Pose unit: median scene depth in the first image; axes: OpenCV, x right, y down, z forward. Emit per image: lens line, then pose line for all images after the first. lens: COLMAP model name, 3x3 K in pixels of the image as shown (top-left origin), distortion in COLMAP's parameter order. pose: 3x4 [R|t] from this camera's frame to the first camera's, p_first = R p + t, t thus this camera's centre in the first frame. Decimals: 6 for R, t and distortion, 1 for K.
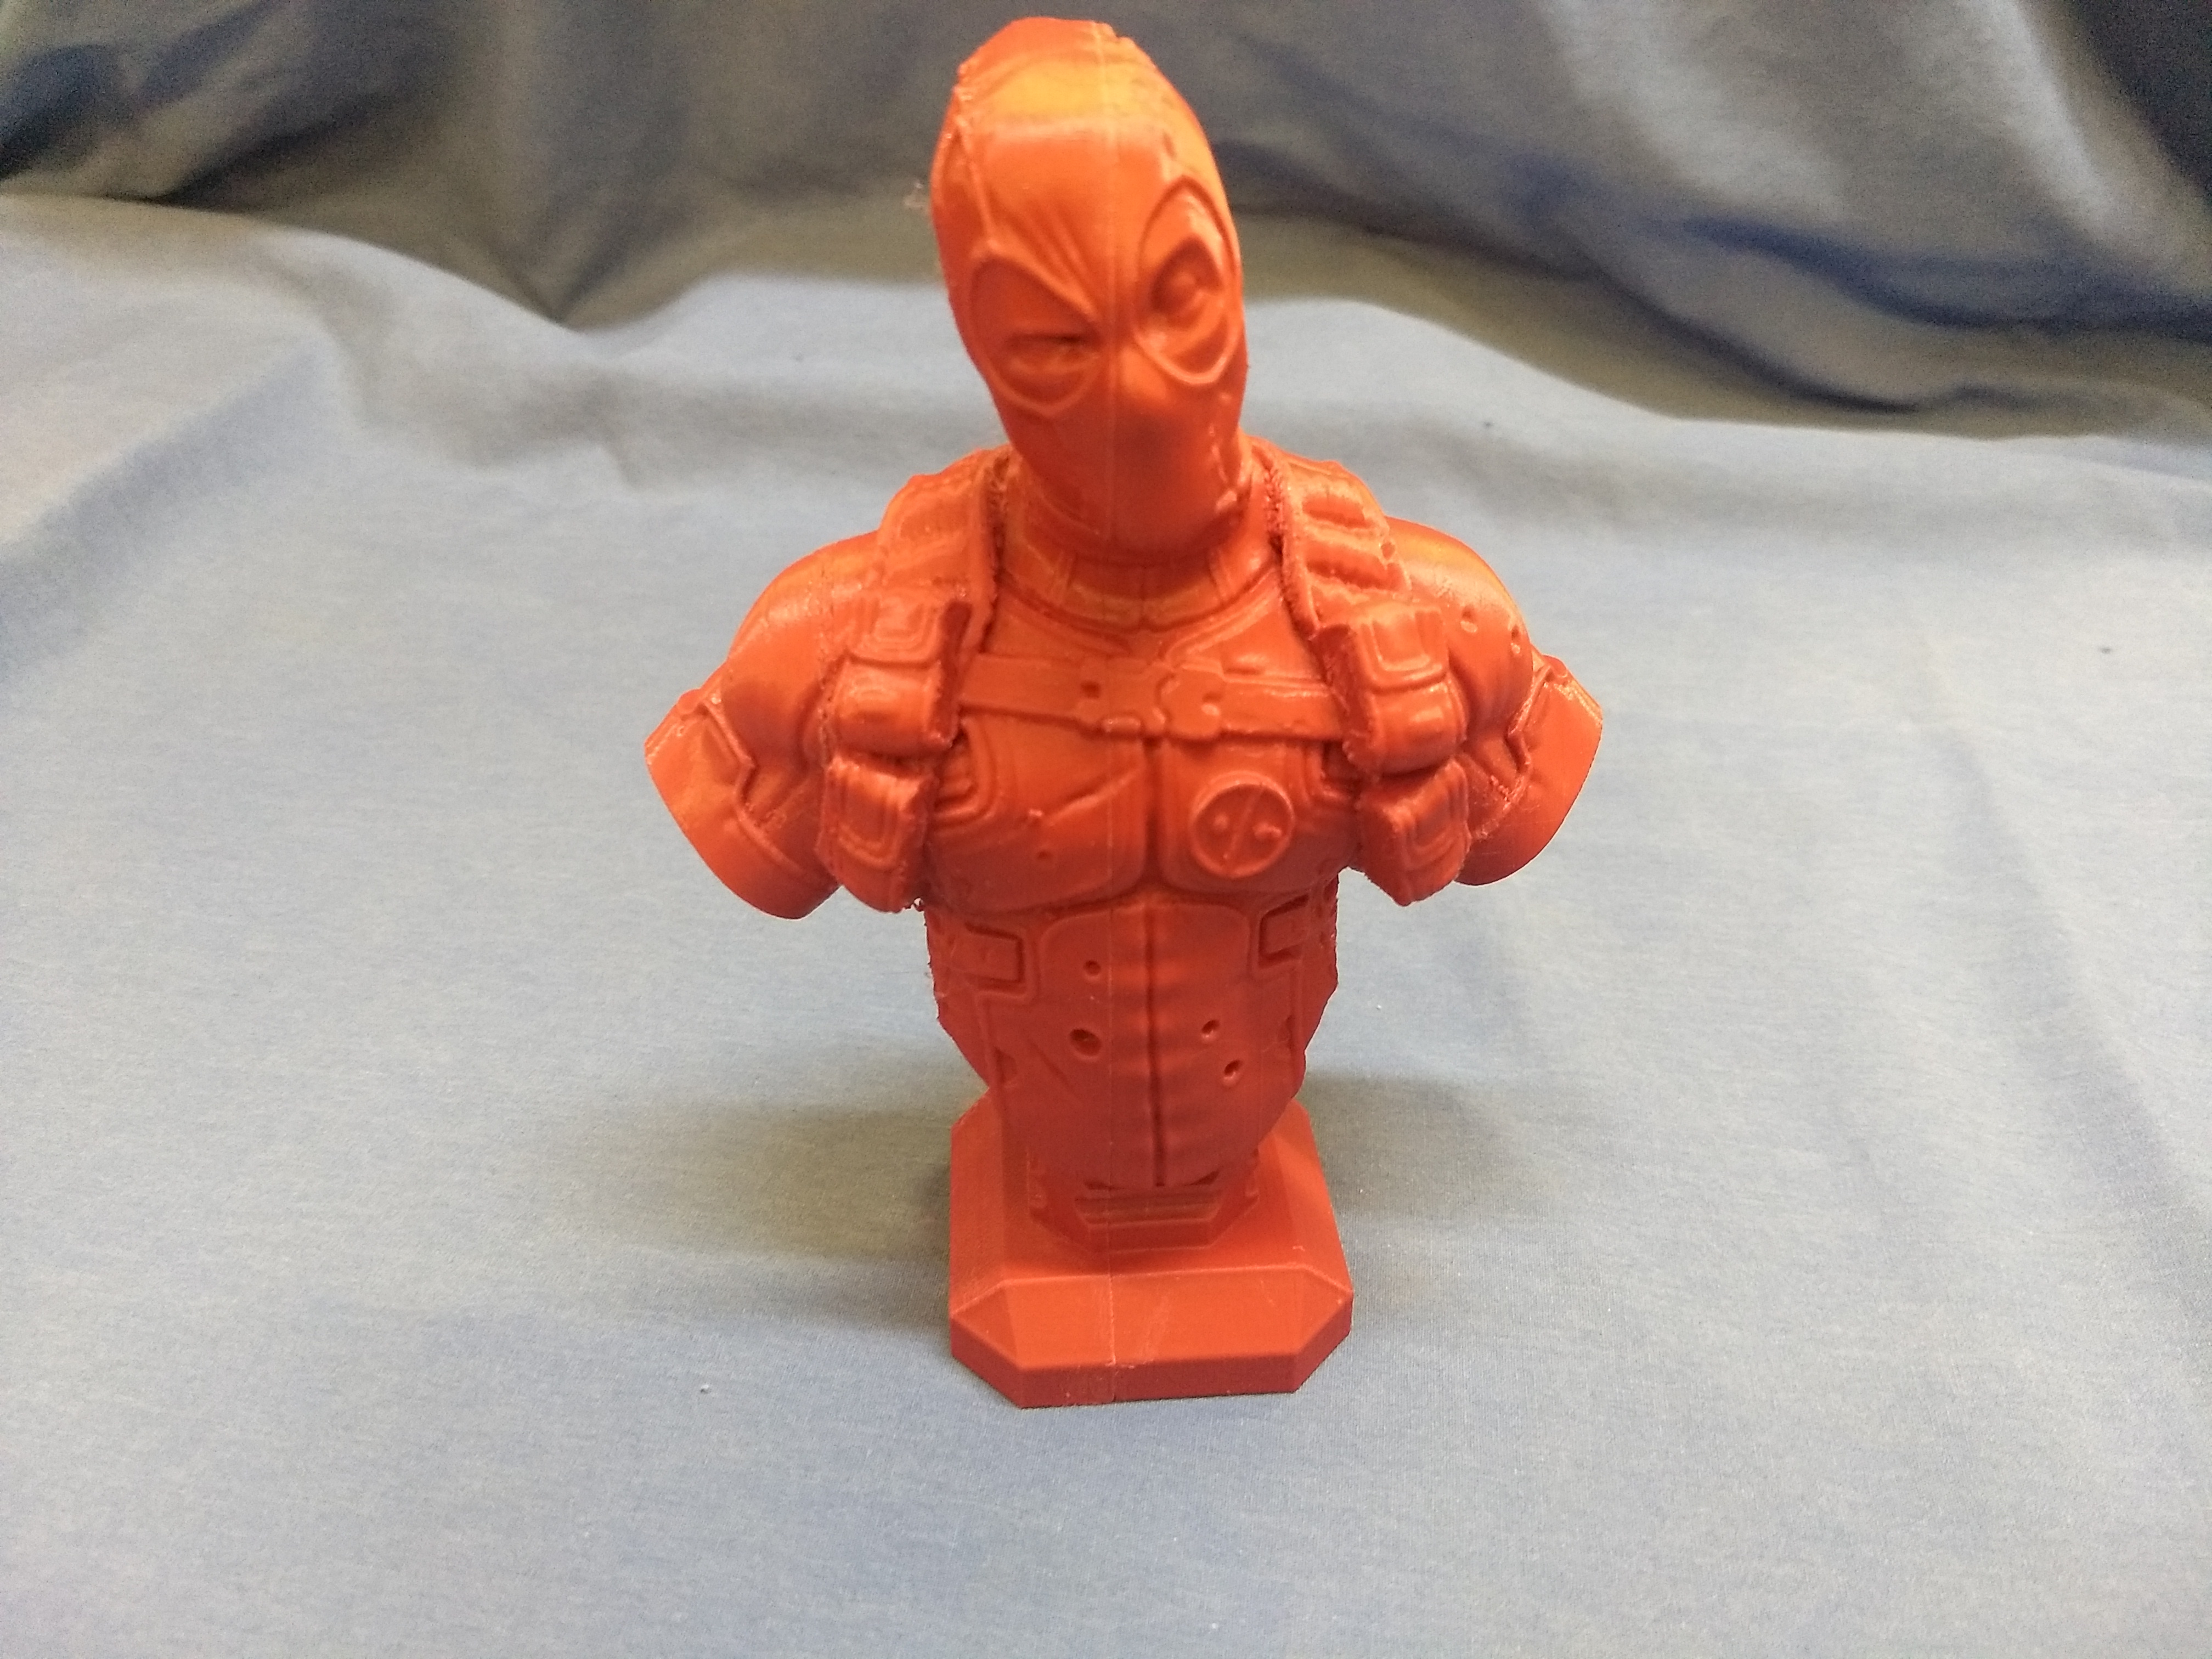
lens RADIAL K [[1808.3, 0, 1110.3], [0, 1808.3, 782.9], [0, 0, 1]] dist [0.166389, -0.373477]
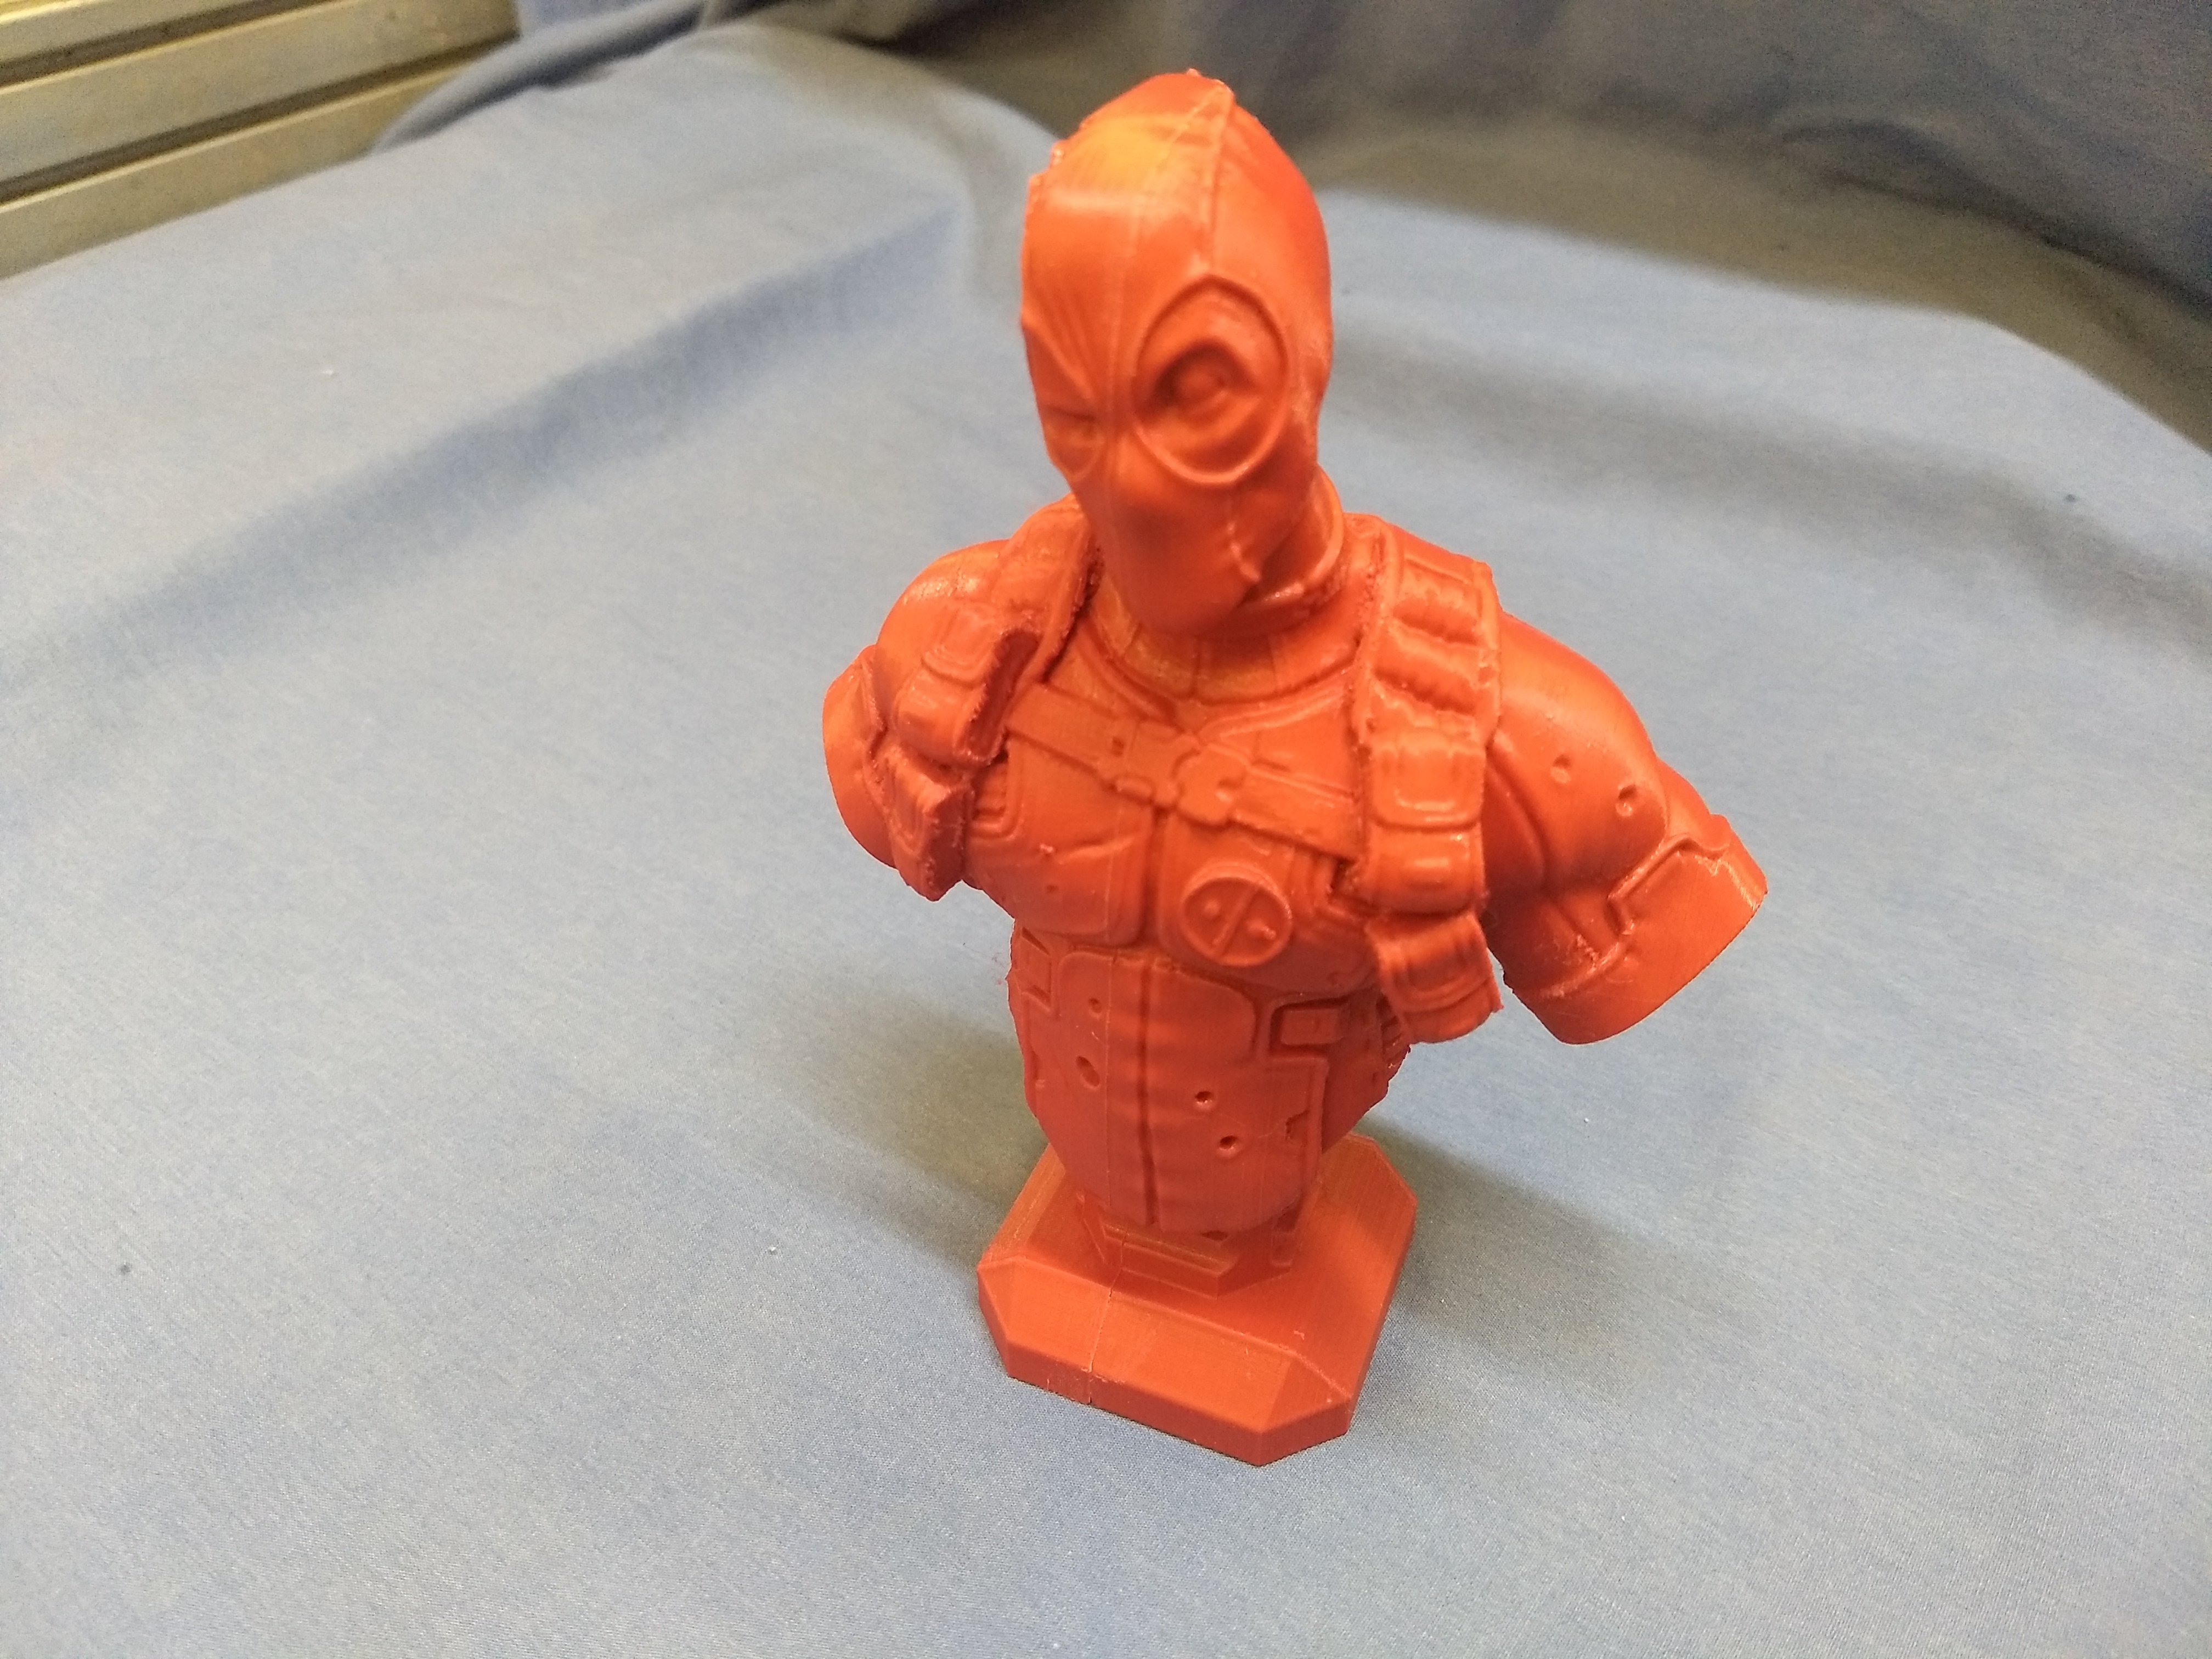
lens RADIAL K [[1808.3, 0, 1110.3], [0, 1808.3, 782.9], [0, 0, 1]] dist [0.166389, -0.373477]
pose [[0.890072, 0.258150, -0.375674, 0.348733], [-0.230496, 0.965935, 0.117651, -0.140926], [0.393248, -0.018127, 0.919254, 0.067260]]
